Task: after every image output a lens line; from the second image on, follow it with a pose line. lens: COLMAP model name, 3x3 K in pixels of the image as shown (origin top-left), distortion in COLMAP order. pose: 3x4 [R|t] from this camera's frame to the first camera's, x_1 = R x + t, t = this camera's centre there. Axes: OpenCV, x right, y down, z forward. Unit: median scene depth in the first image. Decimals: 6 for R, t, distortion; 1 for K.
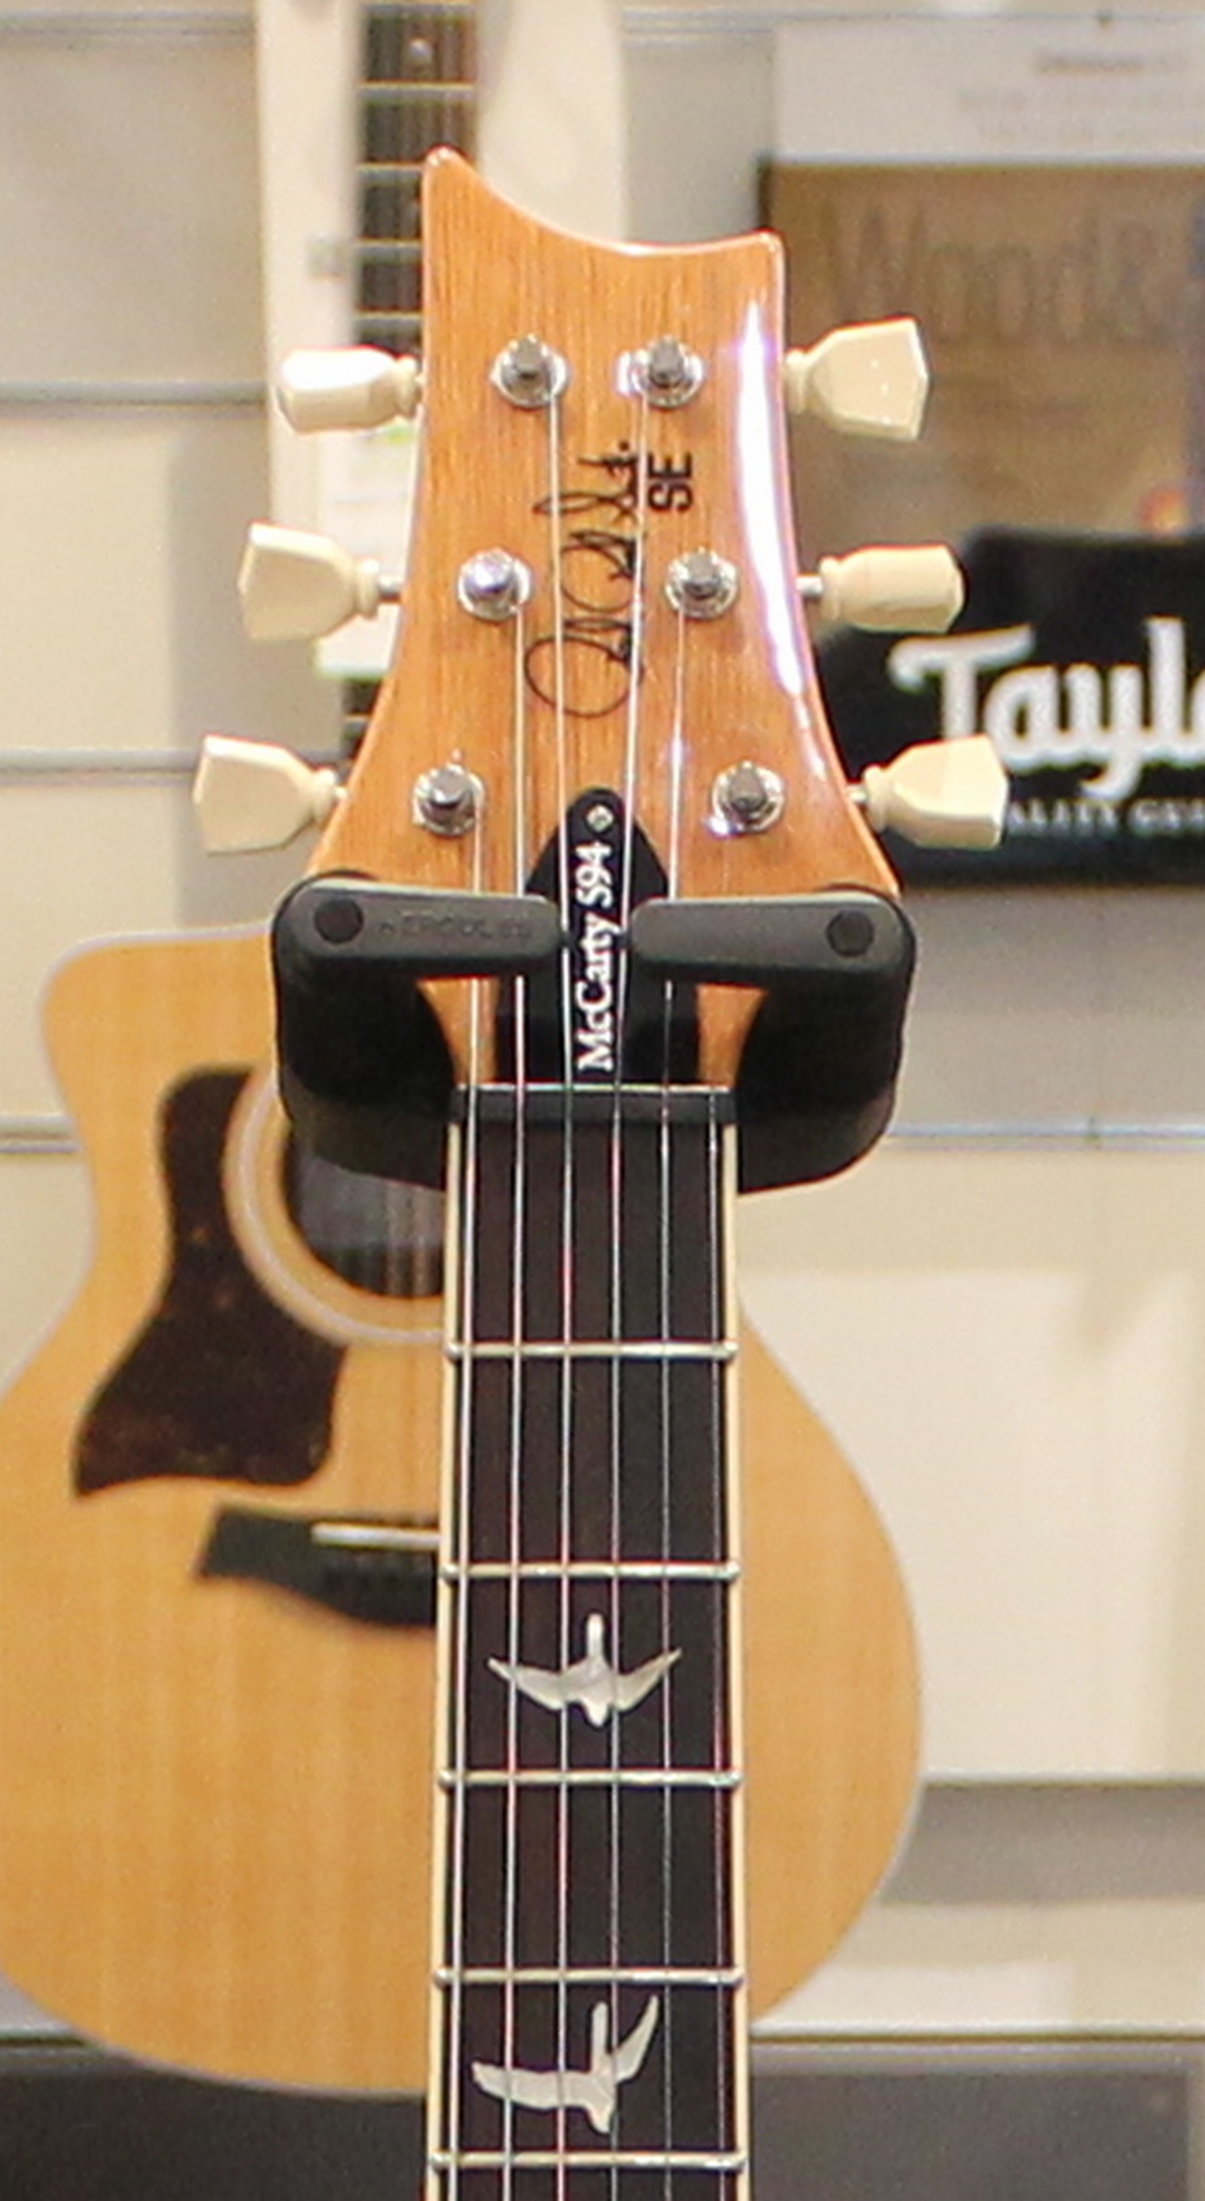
lens RADIAL K [[1090.6, 0, 586.3], [0, 1090.6, 972.5], [0, 0, 1]] dist [0.003346, 0.000182]
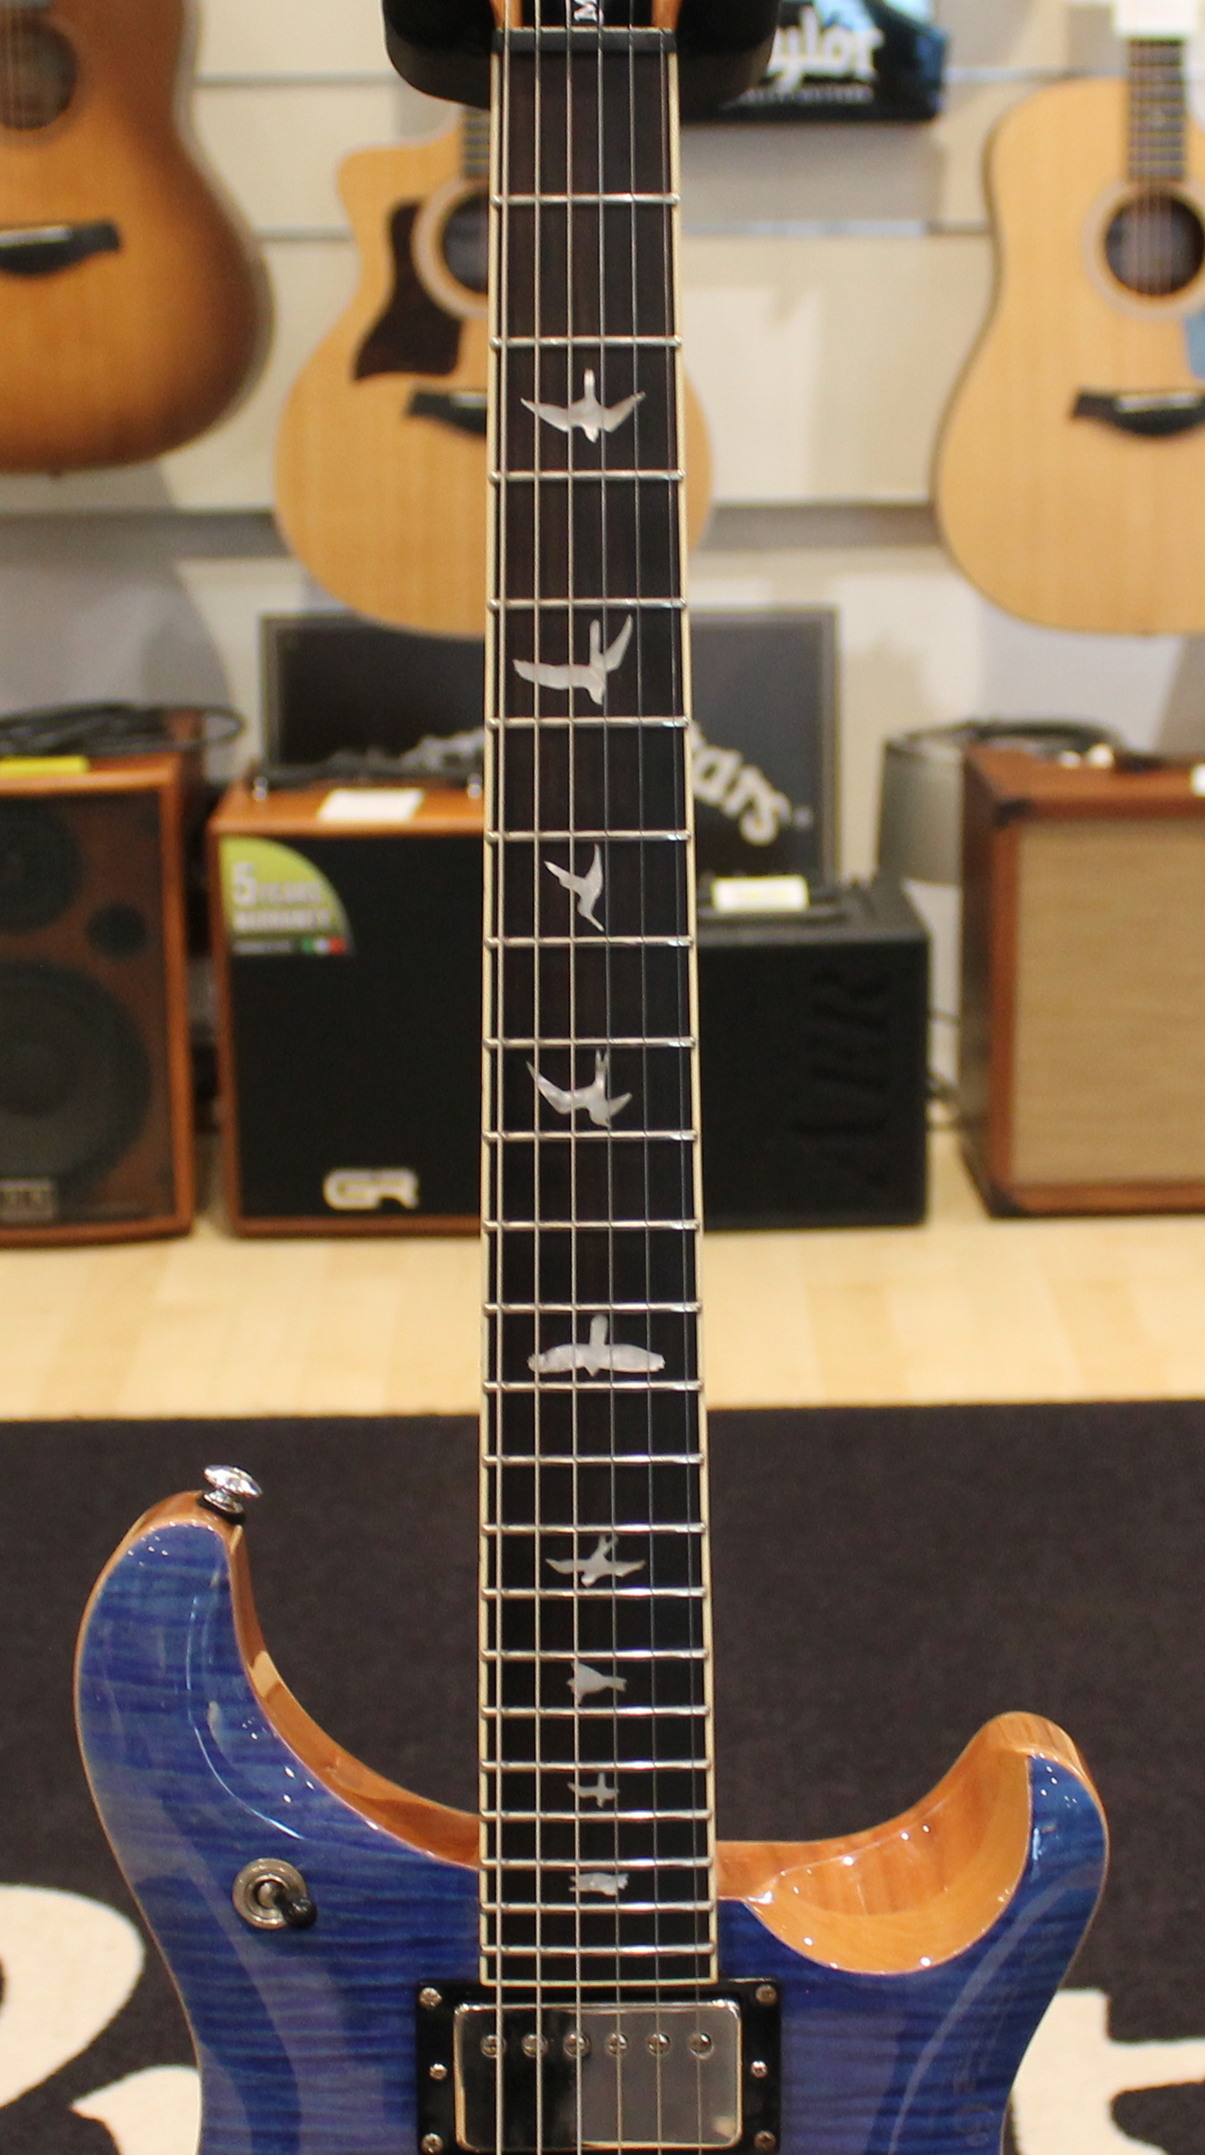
lens RADIAL K [[820.9, 0, 610.7], [0, 820.9, 980.5], [0, 0, 1]] dist [-0.008440, -0.000261]
pose [[0.999470, -0.011250, 0.030546, -0.007013], [0.010898, 0.999873, 0.011668, 1.440796], [-0.030674, -0.011328, 0.999465, -0.171604]]
